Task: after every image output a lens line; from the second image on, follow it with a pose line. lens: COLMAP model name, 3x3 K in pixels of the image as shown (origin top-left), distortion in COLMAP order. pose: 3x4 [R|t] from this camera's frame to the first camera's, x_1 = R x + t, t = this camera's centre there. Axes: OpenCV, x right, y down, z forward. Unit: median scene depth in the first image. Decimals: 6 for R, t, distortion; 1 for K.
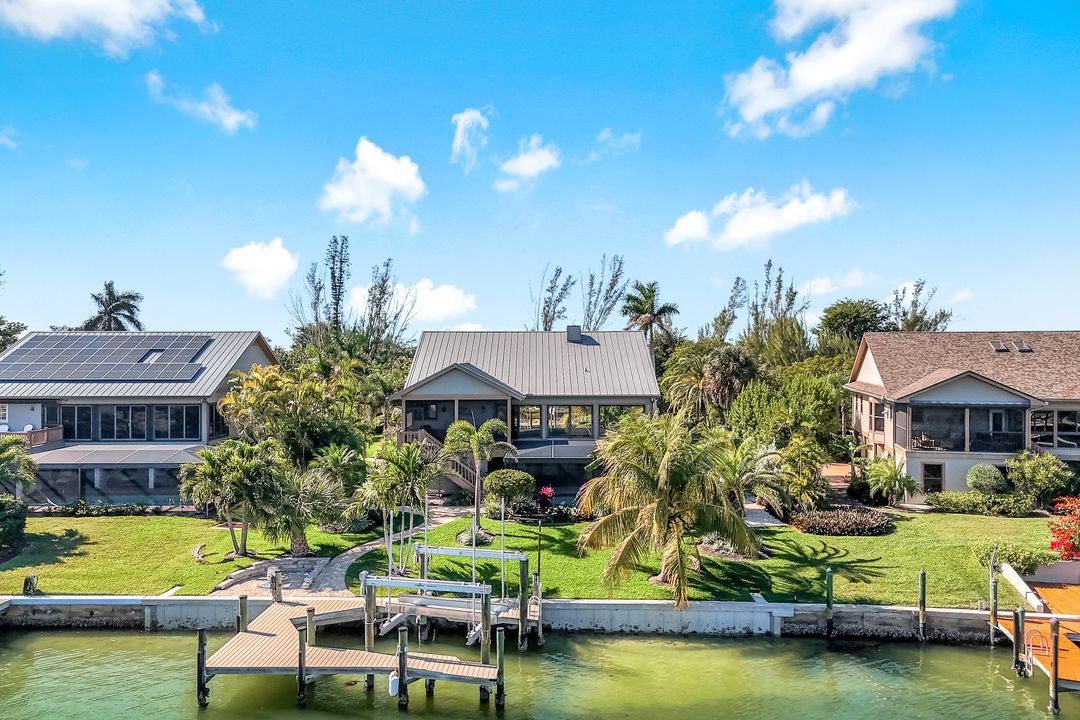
lens RADIAL K [[750.0, 0, 540.0], [0, 750.0, 360.0], [0, 0, 1]] dist [0.015870, 0.001059]
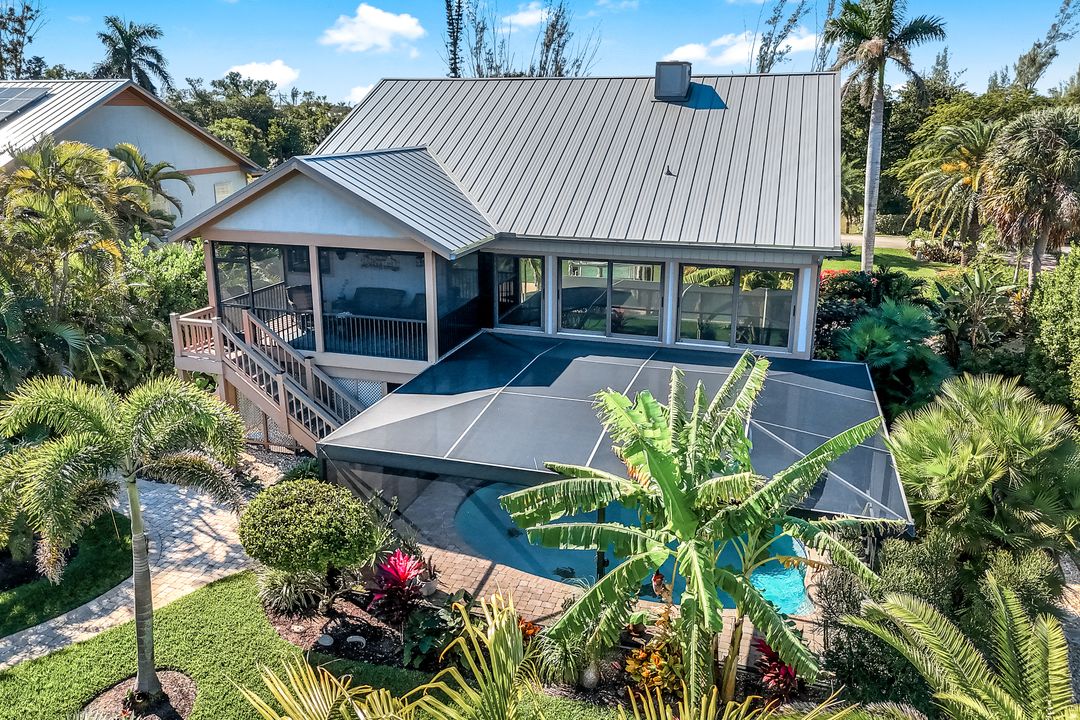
lens RADIAL K [[760.2, 0, 543.7], [0, 760.2, 317.7], [0, 0, 1]] dist [0.006619, 0.000133]
pose [[0.954446, 0.079812, -0.287511, 0.141160], [-0.002864, 0.965969, 0.258643, -0.019690], [0.298369, -0.246037, 0.922194, 0.641480]]
